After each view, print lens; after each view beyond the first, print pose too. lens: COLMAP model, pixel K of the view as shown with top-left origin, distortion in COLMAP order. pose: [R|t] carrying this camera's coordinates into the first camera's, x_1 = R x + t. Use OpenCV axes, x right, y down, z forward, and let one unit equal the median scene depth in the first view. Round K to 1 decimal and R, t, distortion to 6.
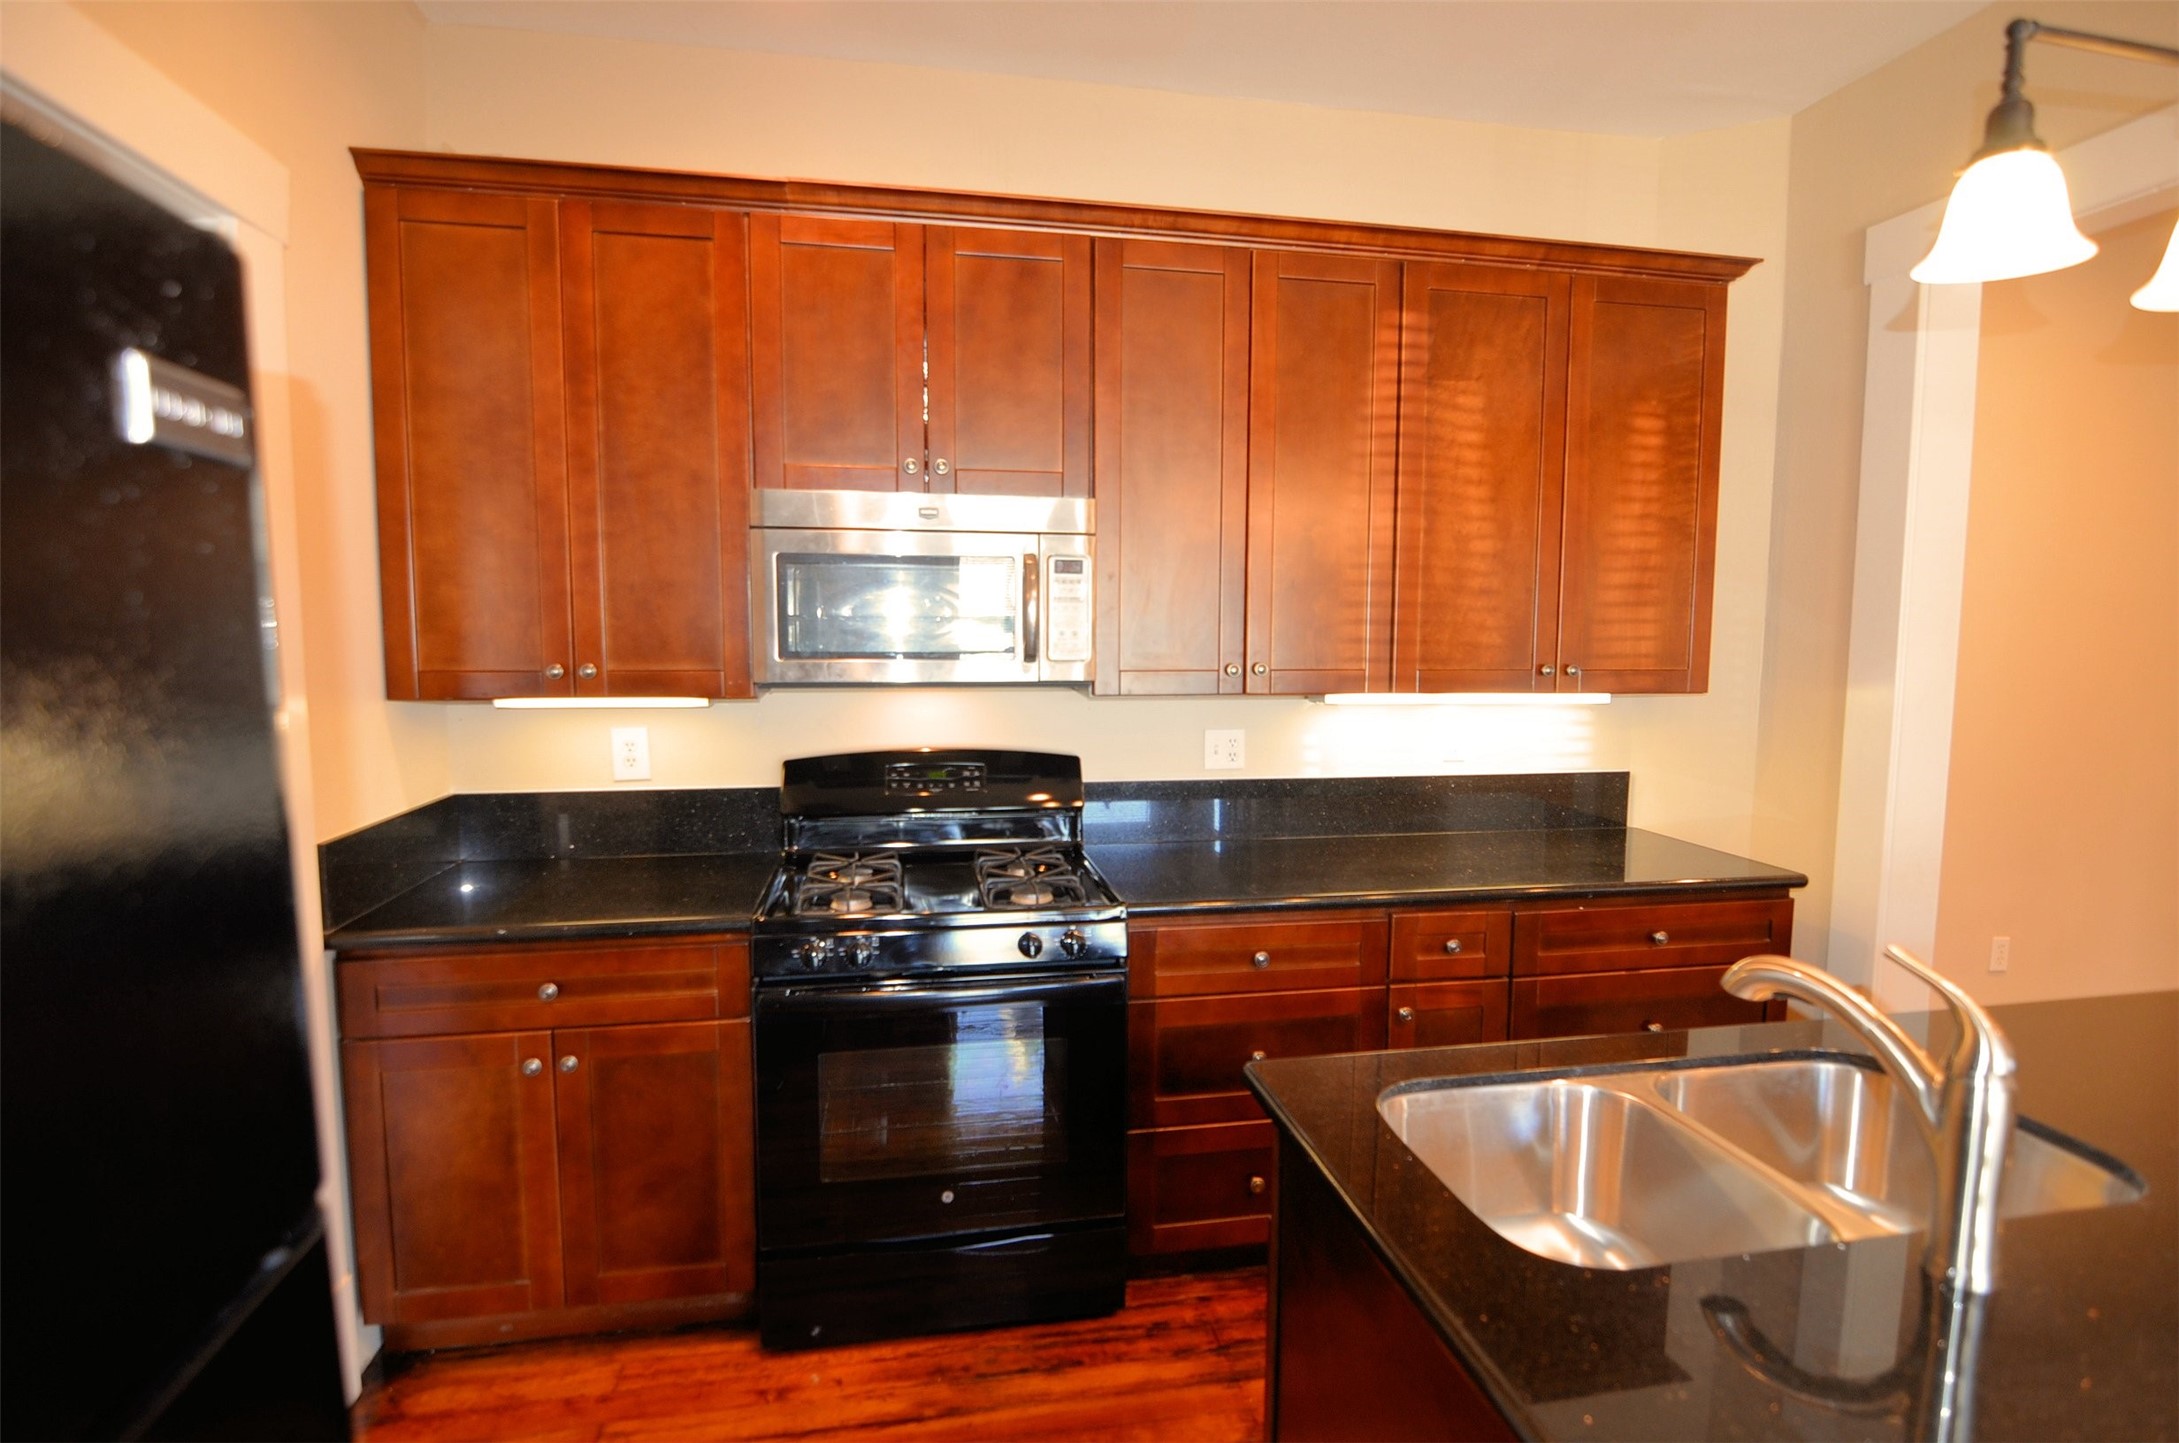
lens RADIAL K [[1068.8, 0, 1094.3], [0, 1068.8, 722.6], [0, 0, 1]] dist [-0.008565, -0.007812]
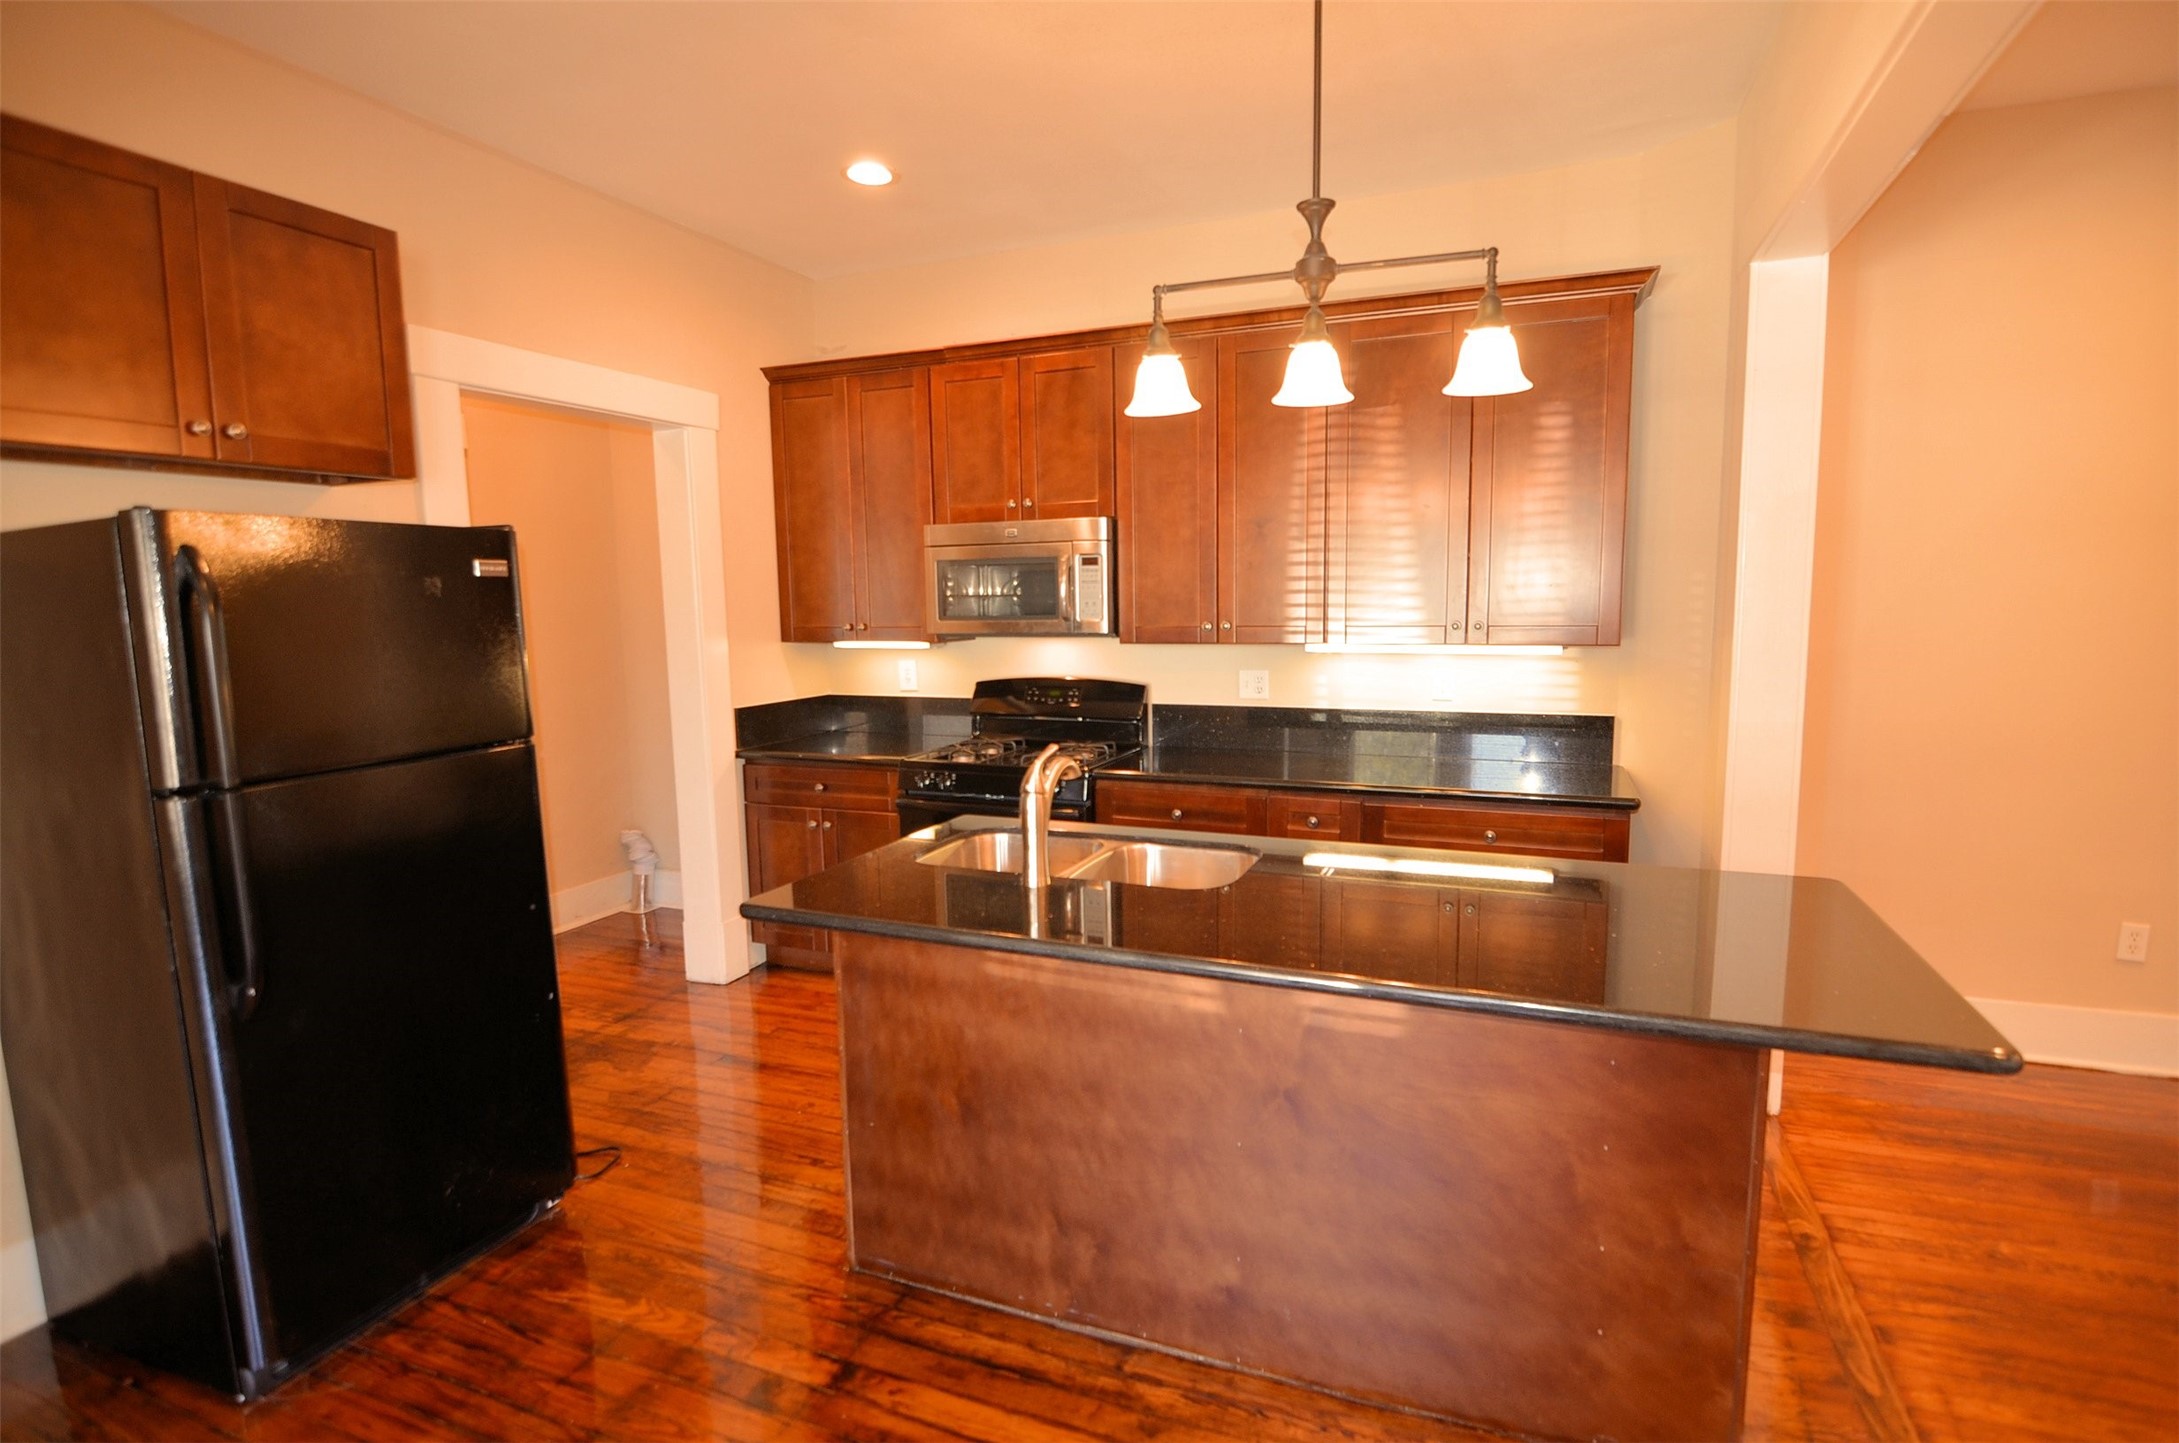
lens RADIAL K [[1068.8, 0, 1101.1], [0, 1068.8, 722.9], [0, 0, 1]] dist [-0.008565, -0.007812]
pose [[0.842325, 0.045871, -0.537014, 0.887139], [-0.028802, 0.998779, 0.040138, 0.031756], [0.538199, -0.018342, 0.842618, -0.351369]]
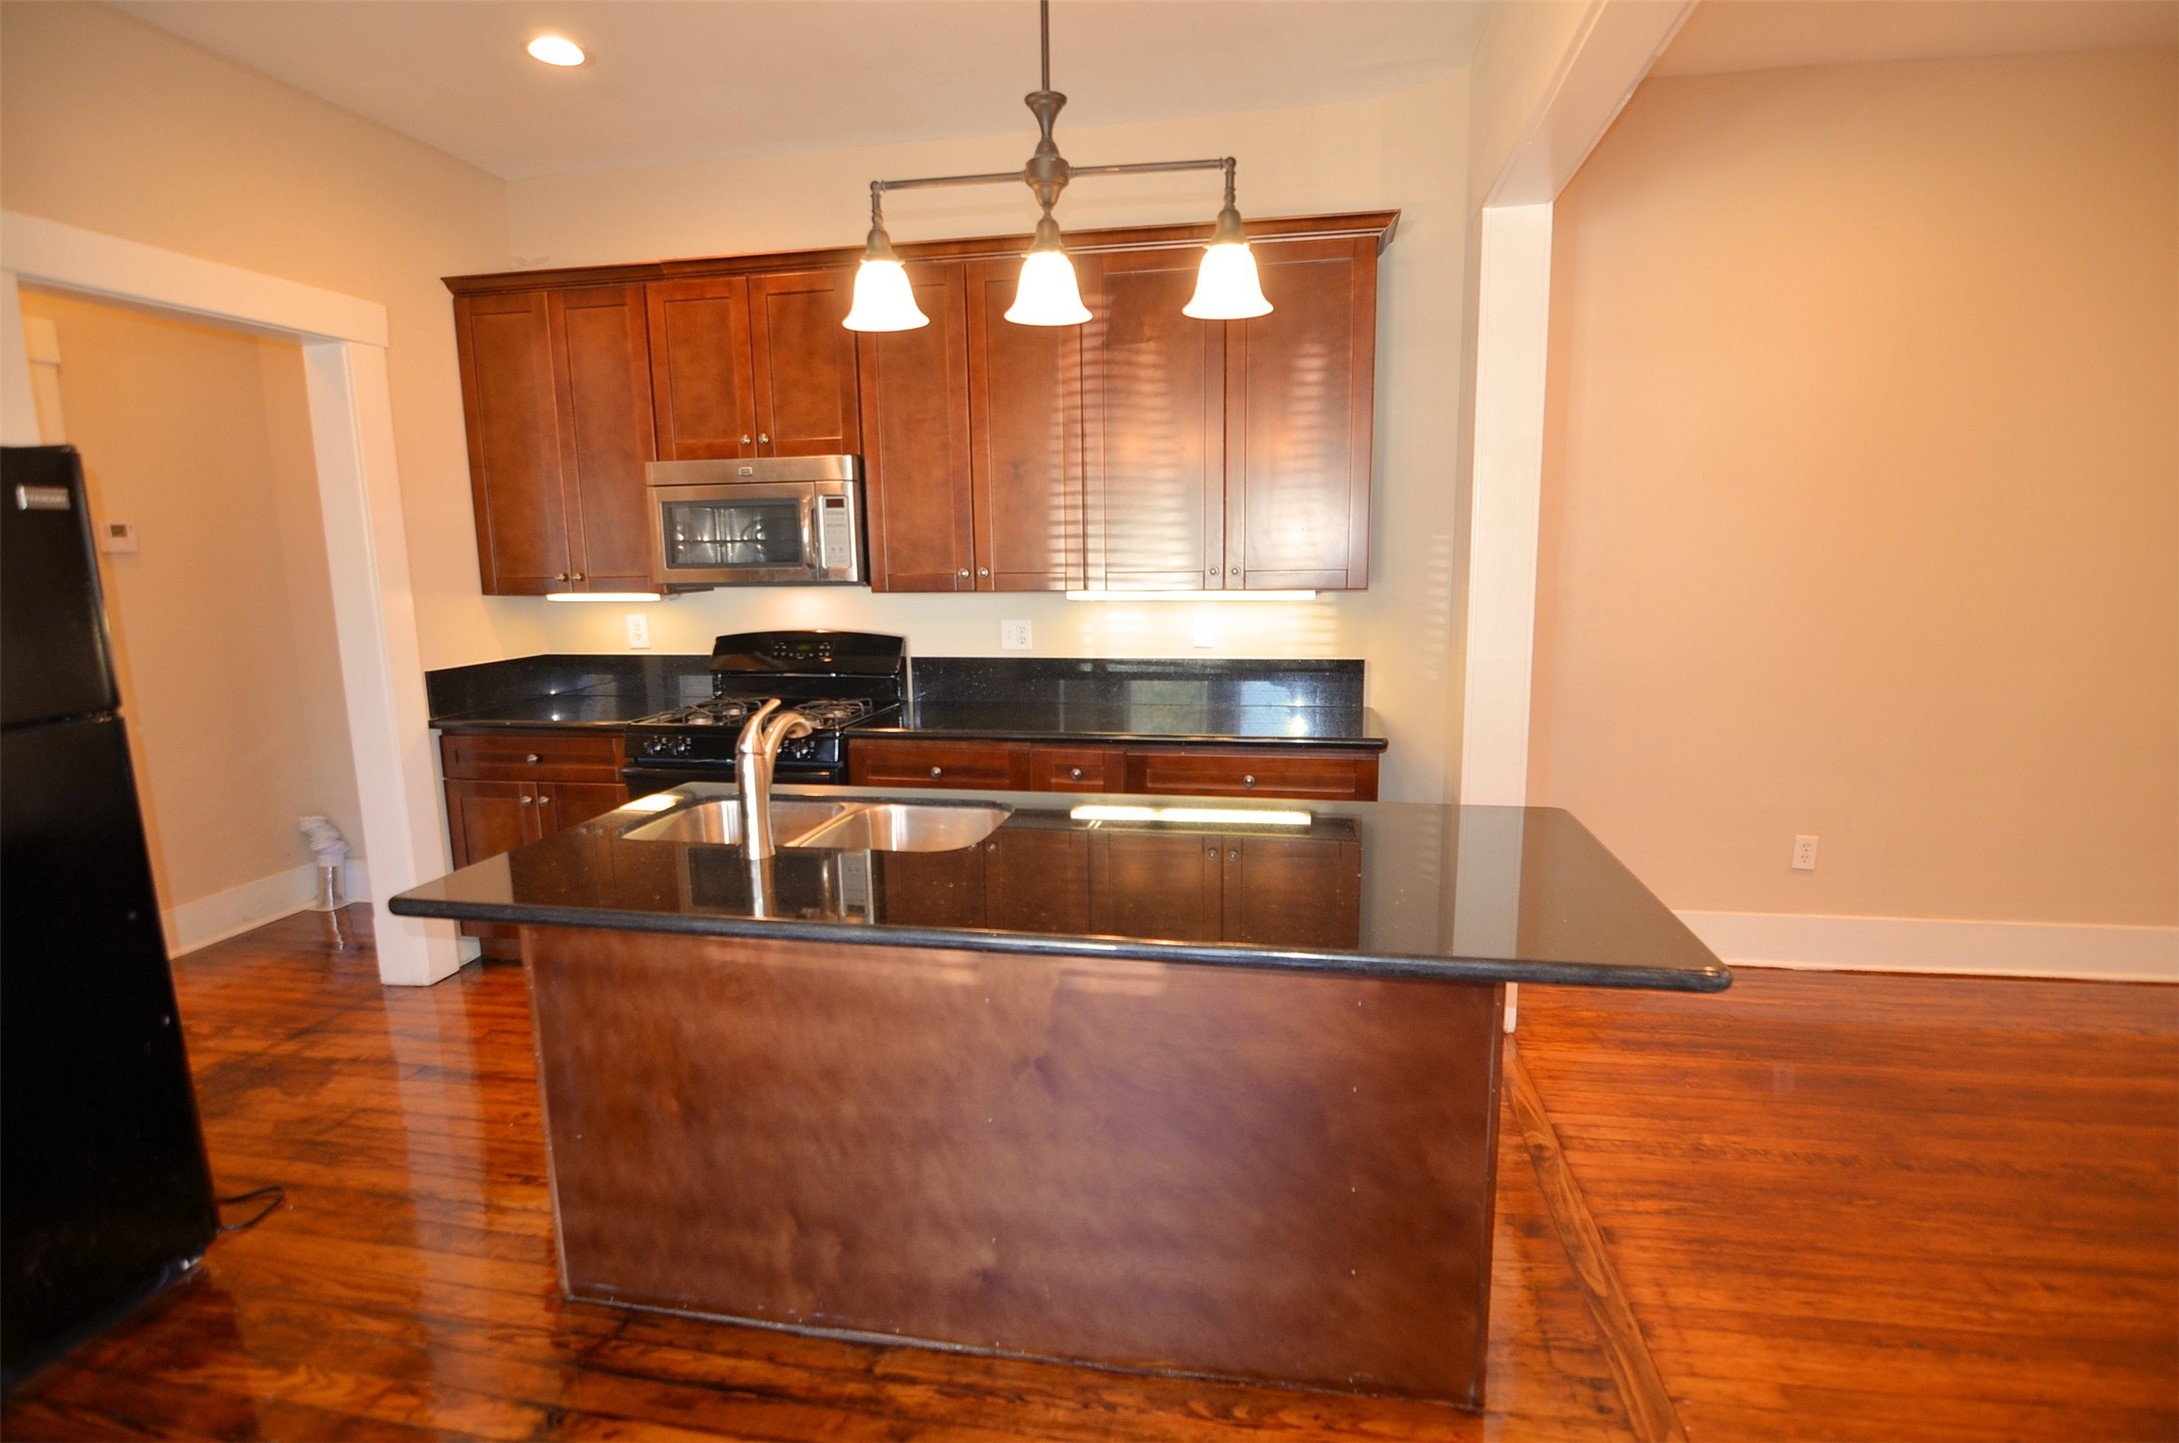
lens RADIAL K [[1068.8, 0, 1102.0], [0, 1068.8, 723.3], [0, 0, 1]] dist [-0.008565, -0.007812]
pose [[0.933358, 0.038900, -0.356831, 0.888651], [-0.012577, 0.997044, 0.075796, 0.042239], [0.358725, -0.066257, 0.931089, -0.270210]]
